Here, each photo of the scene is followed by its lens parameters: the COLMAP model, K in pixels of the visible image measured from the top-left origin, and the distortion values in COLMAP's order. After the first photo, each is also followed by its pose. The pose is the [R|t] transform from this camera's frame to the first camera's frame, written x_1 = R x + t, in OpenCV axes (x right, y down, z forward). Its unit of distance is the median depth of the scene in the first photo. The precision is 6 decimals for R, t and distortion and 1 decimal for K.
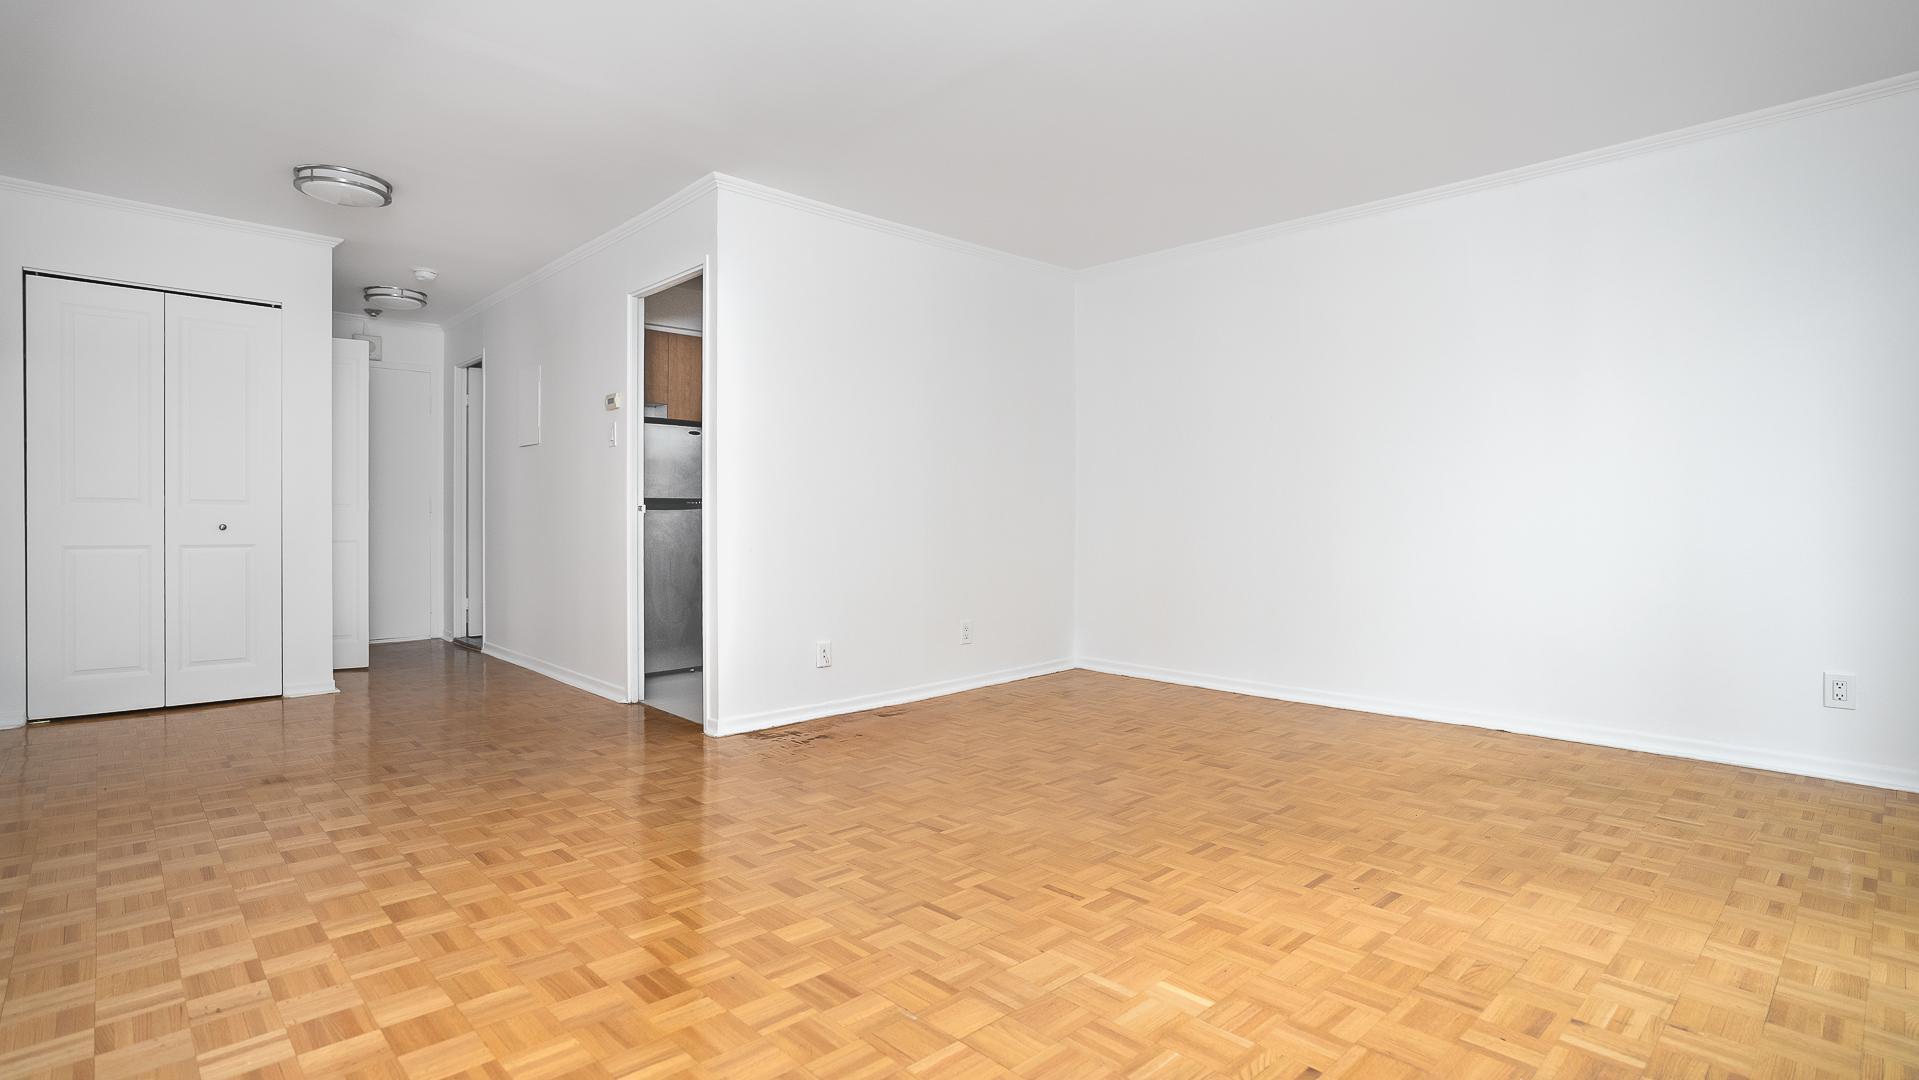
lens RADIAL K [[937.5, 0, 959.5], [0, 937.5, 540.0], [0, 0, 1]] dist [-0.003366, 0.000103]
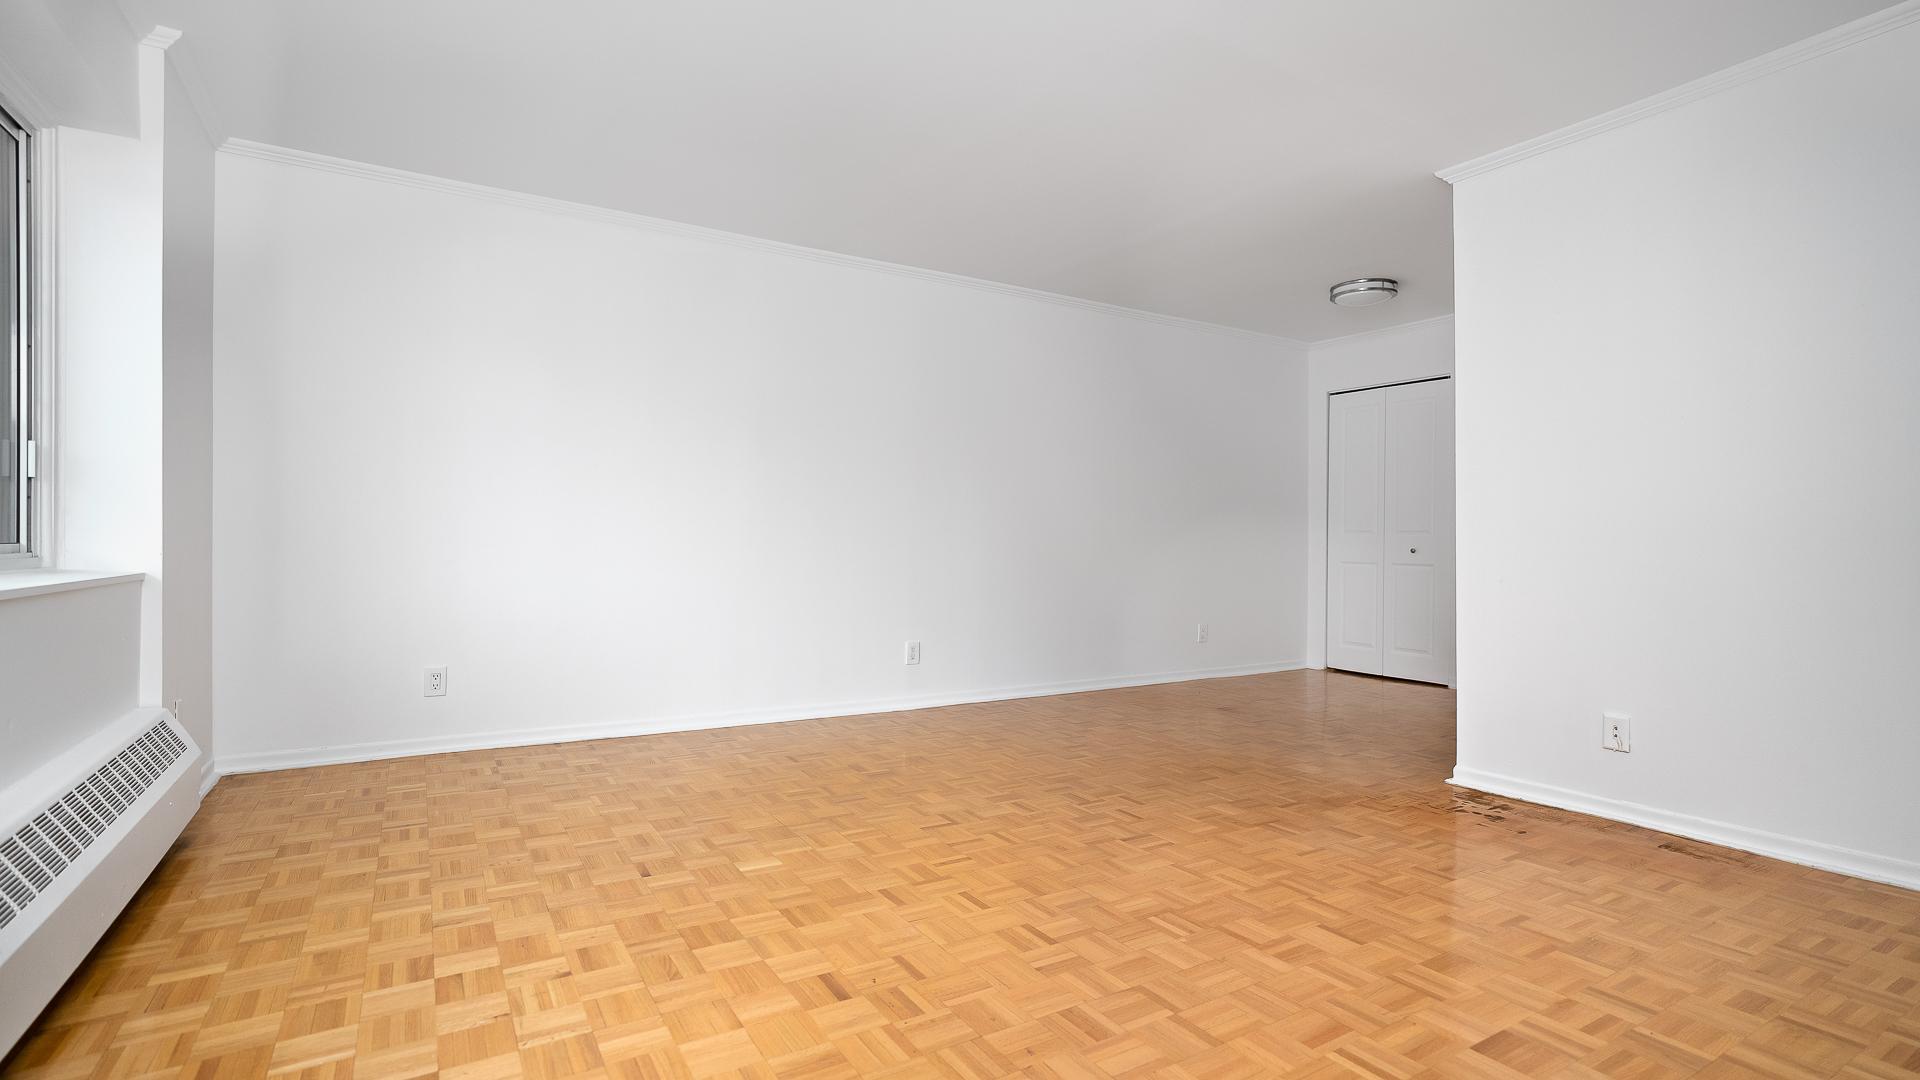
lens RADIAL K [[884.7, 0, 960.0], [0, 884.7, 540.0], [0, 0, 1]] dist [-0.027196, 0.000036]
pose [[-0.222913, -0.009137, -0.974795, 1.119390], [-0.025652, 0.999665, -0.003504, -0.016327], [0.974501, 0.024225, -0.223073, 1.185460]]
